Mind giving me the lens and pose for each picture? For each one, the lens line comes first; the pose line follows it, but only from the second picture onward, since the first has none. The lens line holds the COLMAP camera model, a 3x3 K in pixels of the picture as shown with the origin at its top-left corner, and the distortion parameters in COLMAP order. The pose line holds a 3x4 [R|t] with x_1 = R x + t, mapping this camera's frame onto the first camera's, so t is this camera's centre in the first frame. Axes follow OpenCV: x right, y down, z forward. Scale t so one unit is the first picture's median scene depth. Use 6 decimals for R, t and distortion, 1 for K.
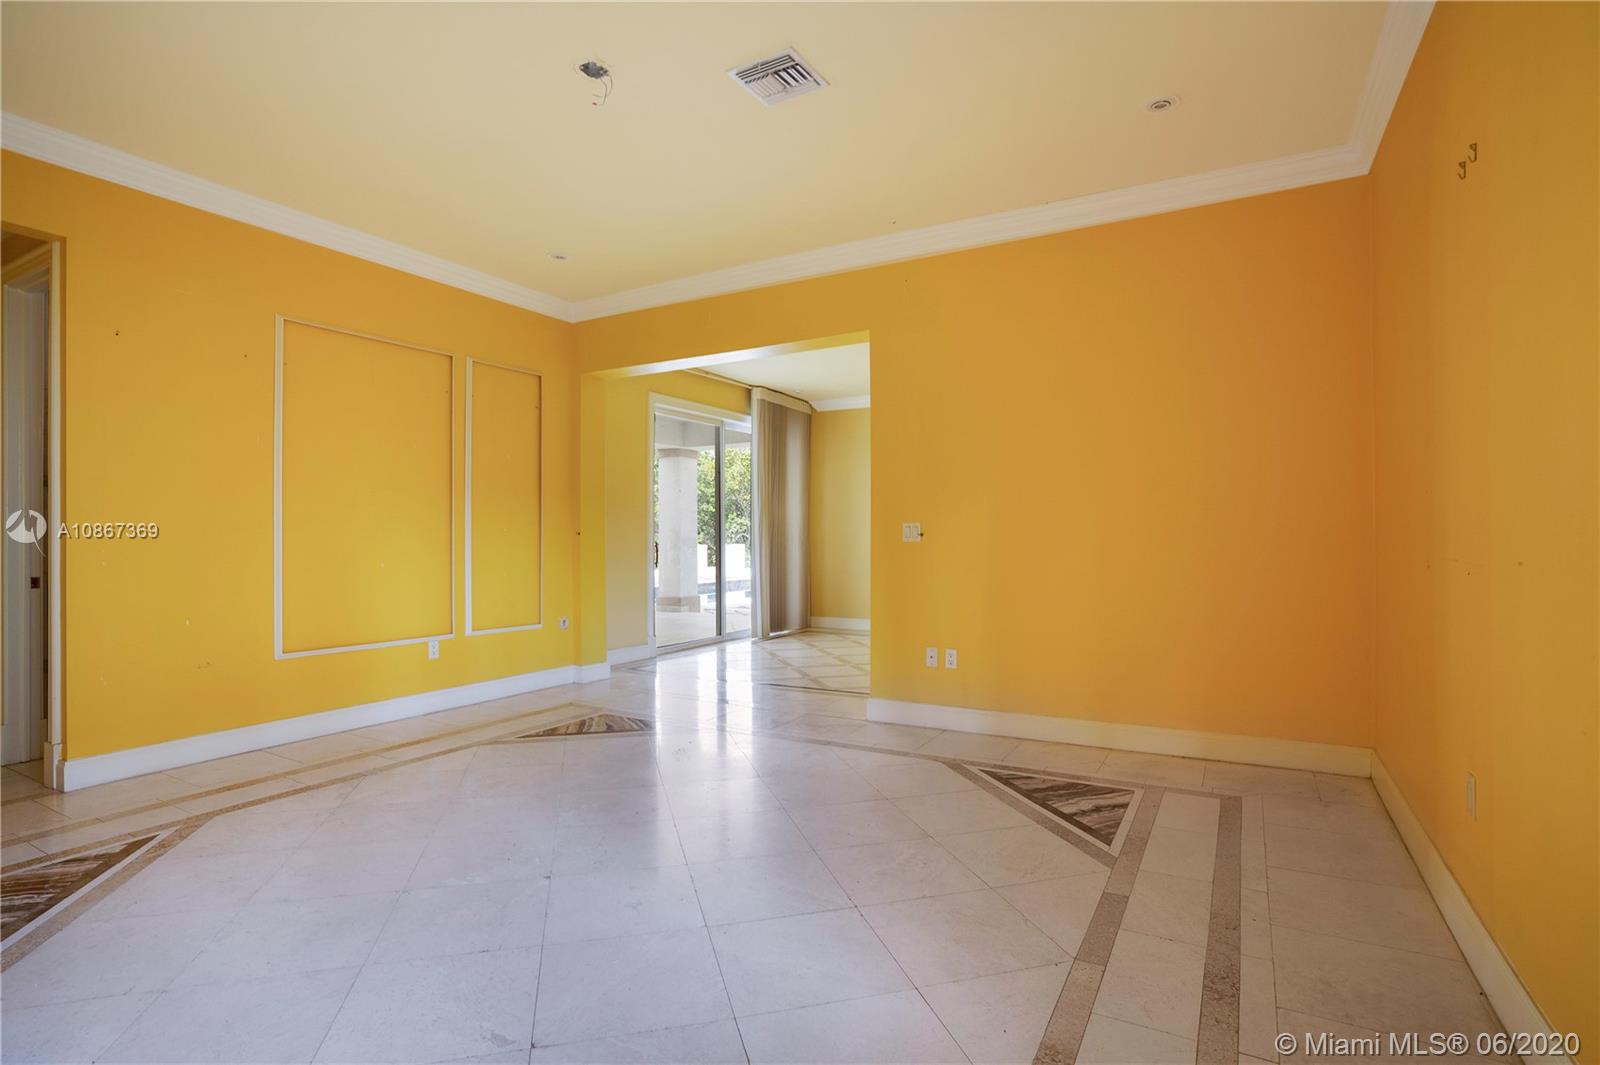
lens RADIAL K [[786.6, 0, 800.0], [0, 786.6, 532.5], [0, 0, 1]] dist [-0.067162, 0.033144]
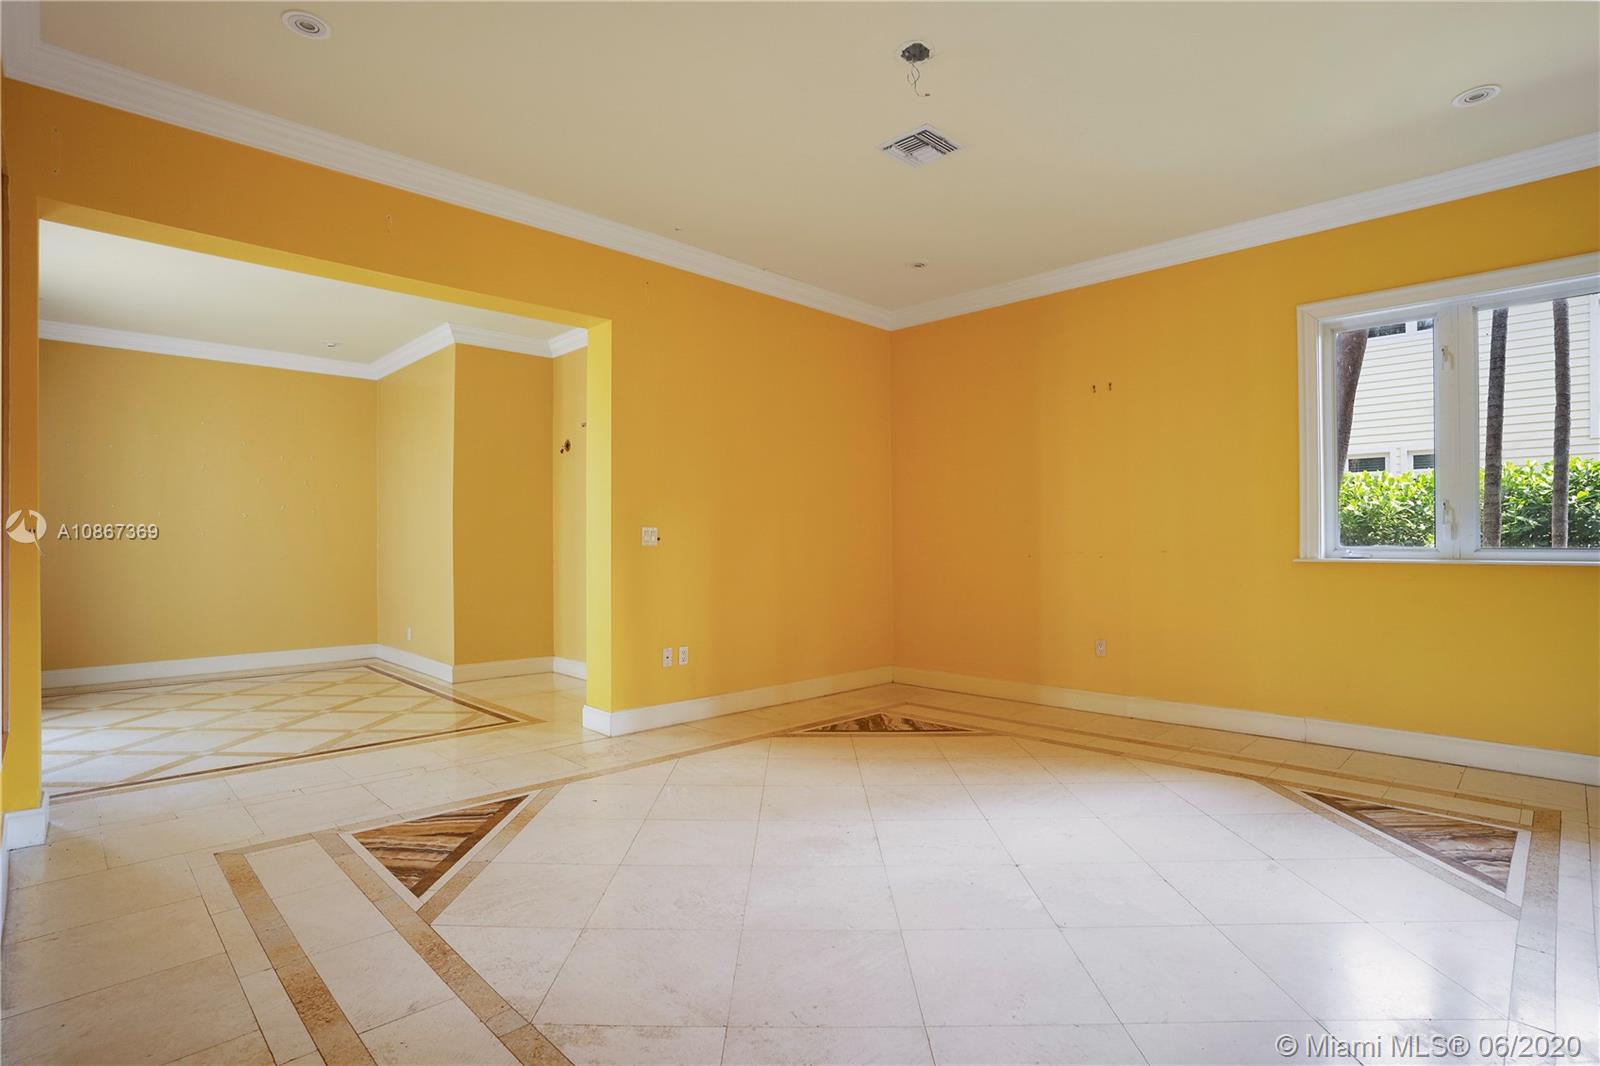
lens RADIAL K [[778.9, 0, 800.1], [0, 778.9, 543.6], [0, 0, 1]] dist [-0.054289, 0.000000]
pose [[0.268282, 0.001493, 0.963339, -0.820945], [-0.001823, 0.999998, -0.001042, 0.010117], [-0.963339, -0.001477, 0.268284, 0.591856]]
